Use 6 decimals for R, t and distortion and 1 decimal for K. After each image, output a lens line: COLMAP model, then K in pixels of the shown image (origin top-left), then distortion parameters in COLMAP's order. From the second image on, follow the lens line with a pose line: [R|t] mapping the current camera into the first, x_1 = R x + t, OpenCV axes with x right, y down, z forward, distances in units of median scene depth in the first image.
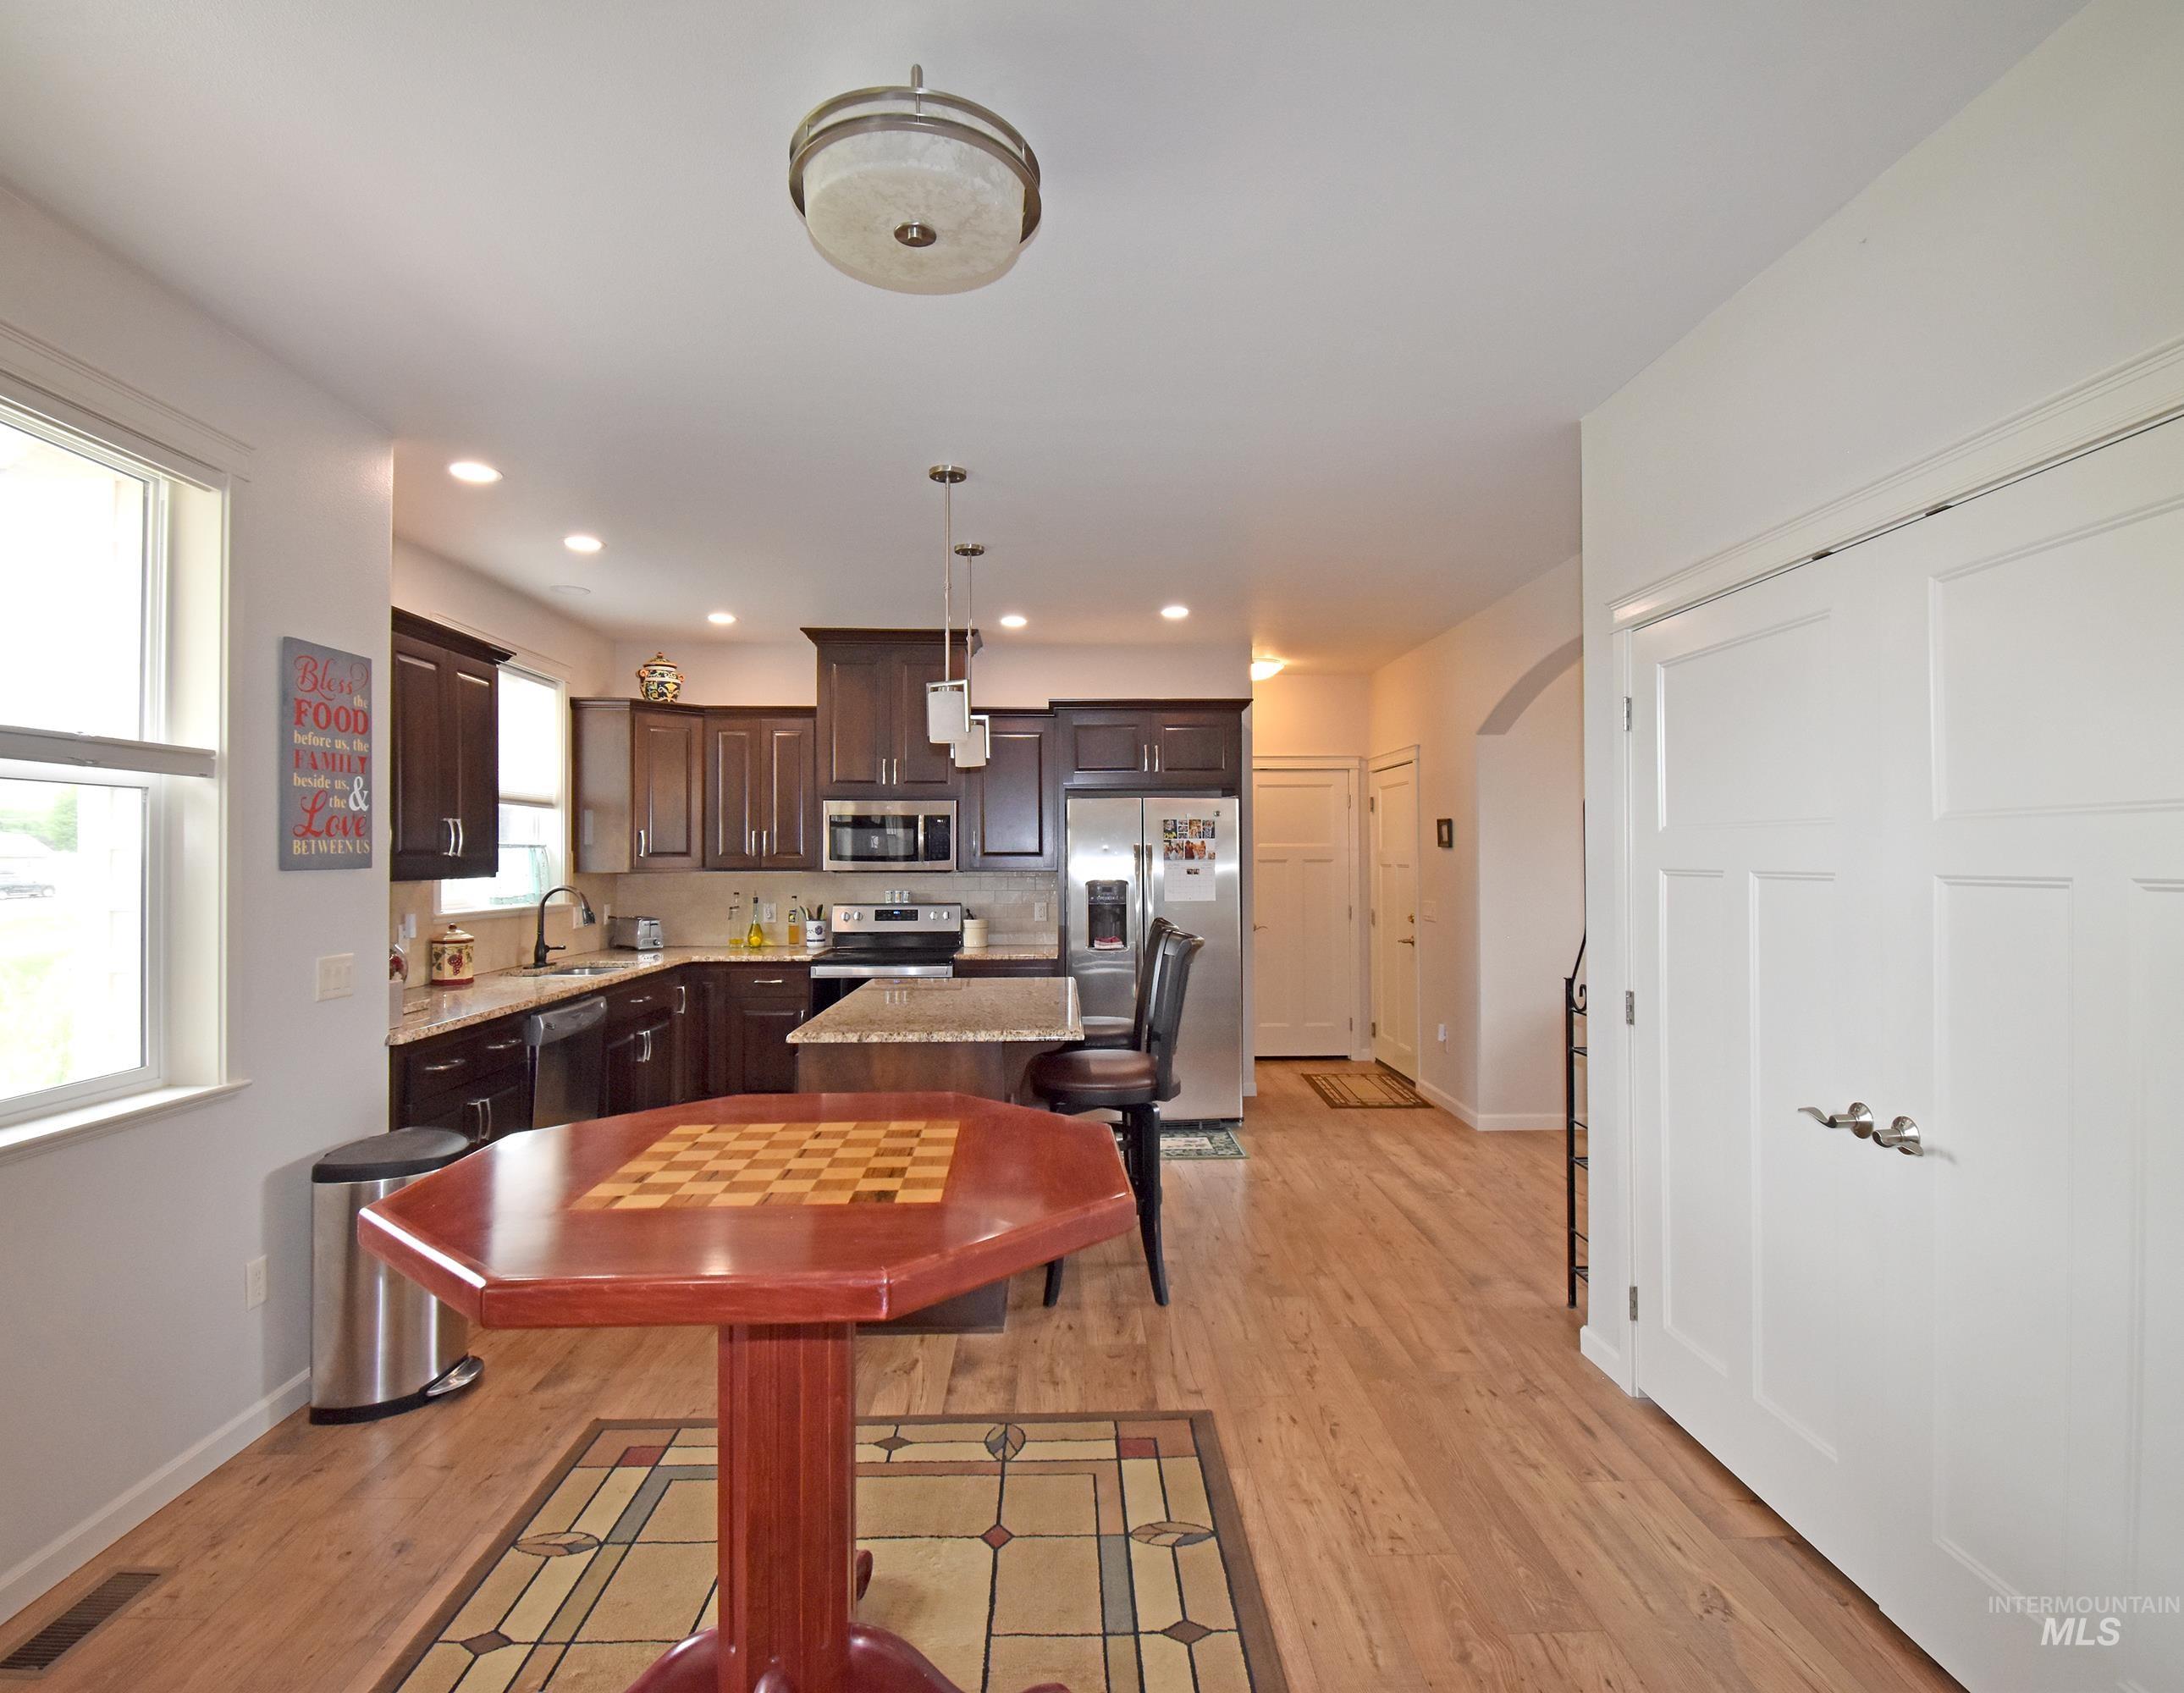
lens RADIAL K [[1154.3, 0, 1127.3], [0, 1154.3, 831.2], [0, 0, 1]] dist [0.003027, 0.000422]
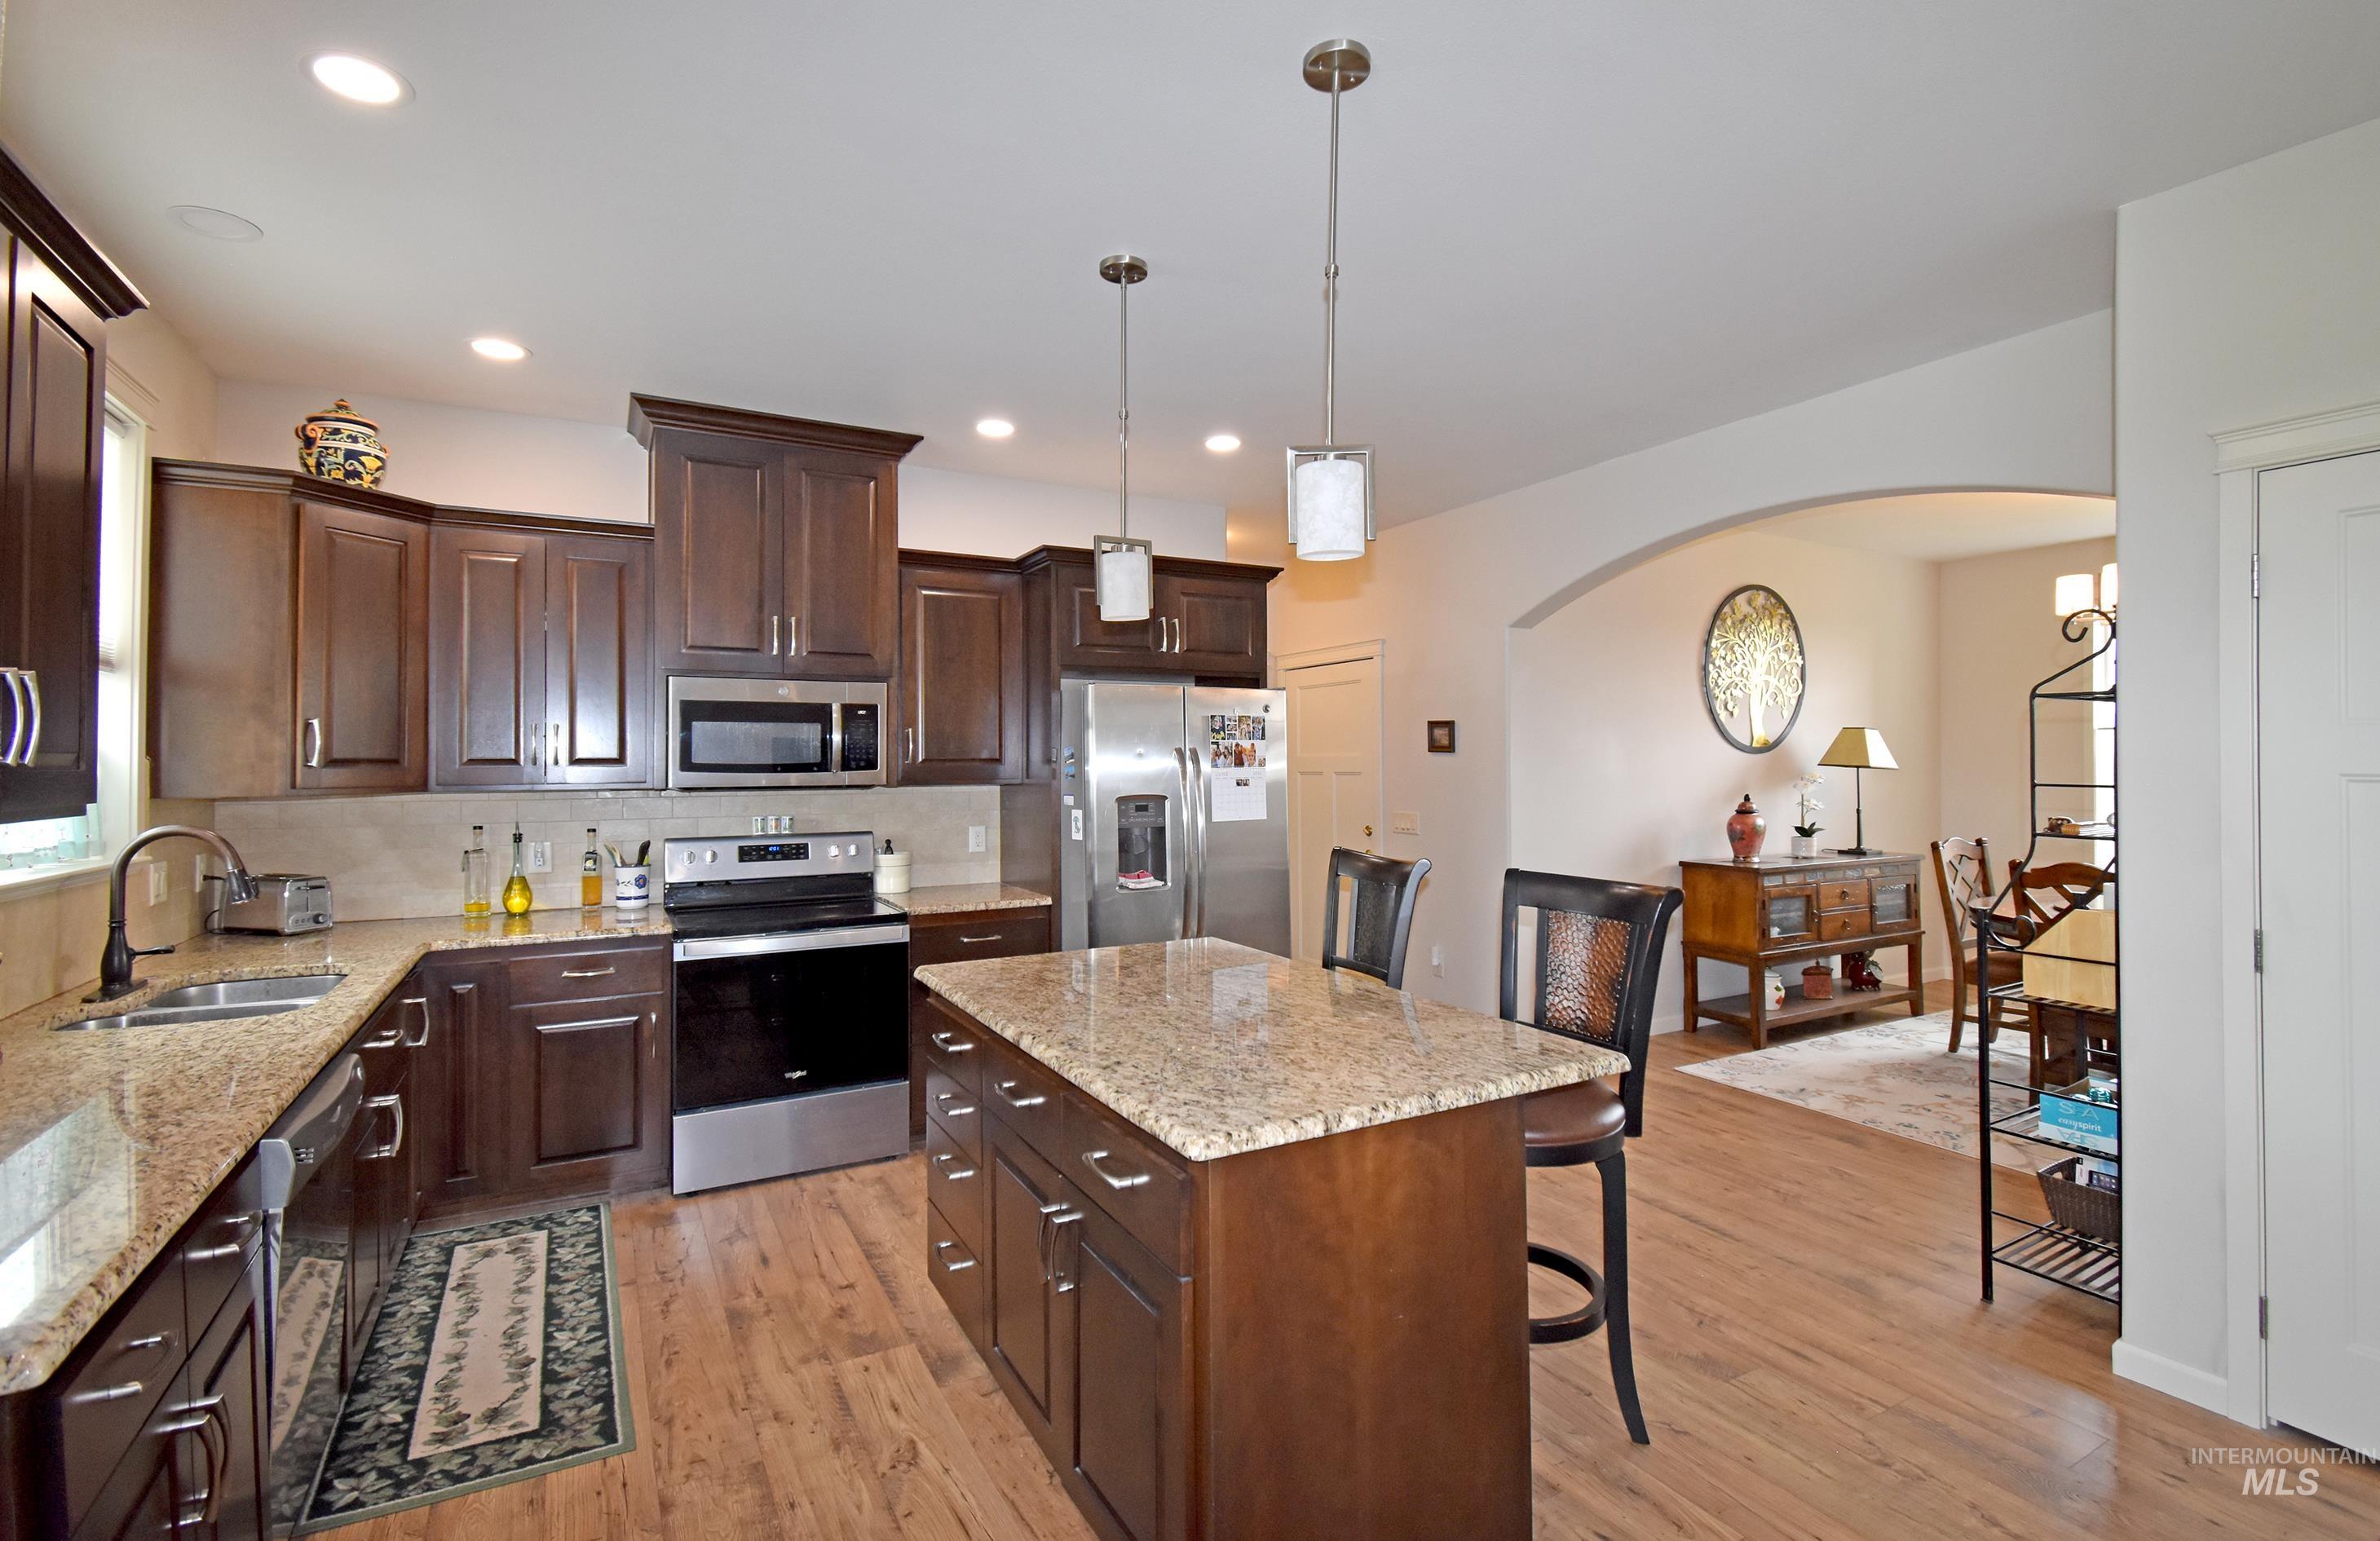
lens RADIAL K [[1062.9, 0, 1190.0], [0, 1062.9, 770.5], [0, 0, 1]] dist [-0.001321, -0.000703]
pose [[0.884138, -0.006953, 0.467174, -0.291323], [-0.006070, 0.999634, 0.026365, 0.007808], [-0.467186, -0.026146, 0.883772, 0.364701]]
